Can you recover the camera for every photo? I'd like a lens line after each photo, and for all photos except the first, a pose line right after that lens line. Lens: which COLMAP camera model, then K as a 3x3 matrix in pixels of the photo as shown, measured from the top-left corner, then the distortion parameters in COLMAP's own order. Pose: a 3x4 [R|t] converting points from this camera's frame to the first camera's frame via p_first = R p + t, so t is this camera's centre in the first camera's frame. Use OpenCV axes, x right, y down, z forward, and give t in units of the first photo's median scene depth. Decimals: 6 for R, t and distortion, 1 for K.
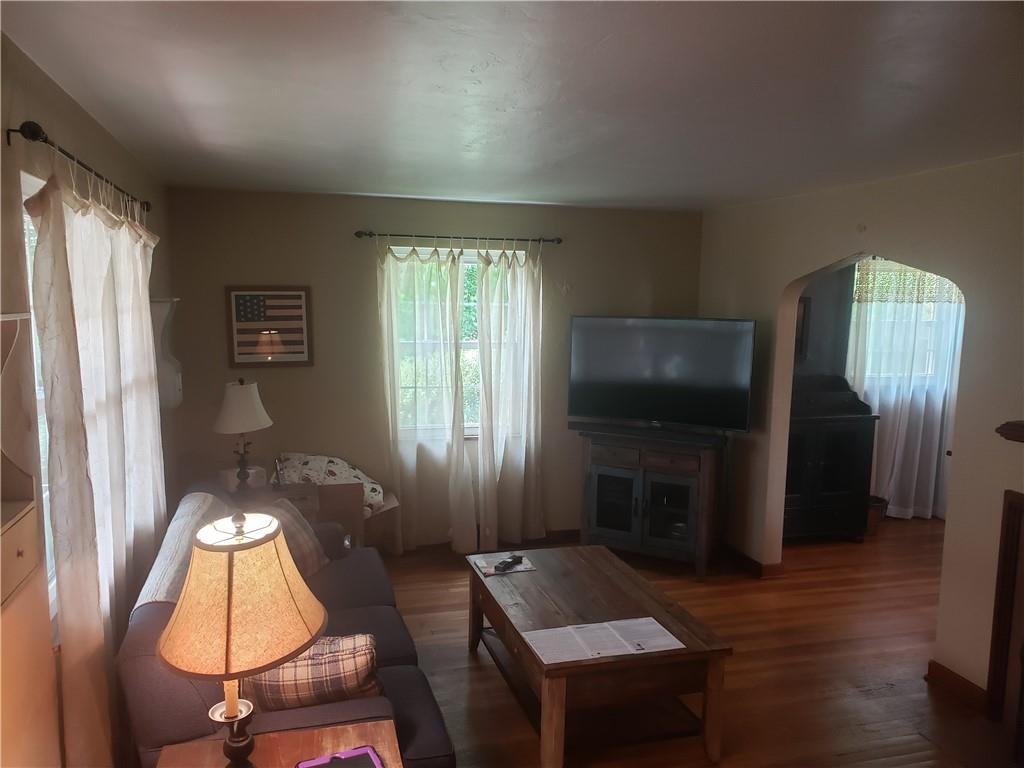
lens RADIAL K [[773.4, 0, 501.2], [0, 773.4, 388.5], [0, 0, 1]] dist [0.025598, -0.003698]
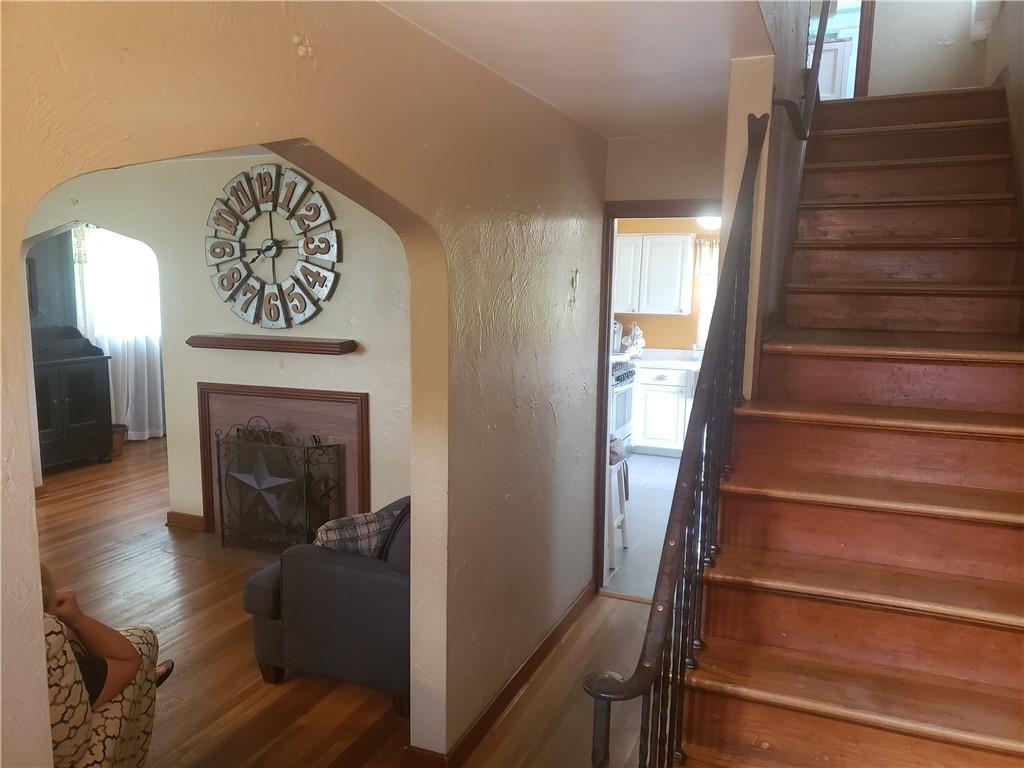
lens RADIAL K [[773.4, 0, 501.2], [0, 773.4, 388.5], [0, 0, 1]] dist [0.025598, -0.003698]
pose [[0.602999, -0.125125, 0.787868, -0.114681], [0.097069, 0.991792, 0.083218, 0.042892], [-0.791814, 0.026297, 0.610196, -0.233004]]
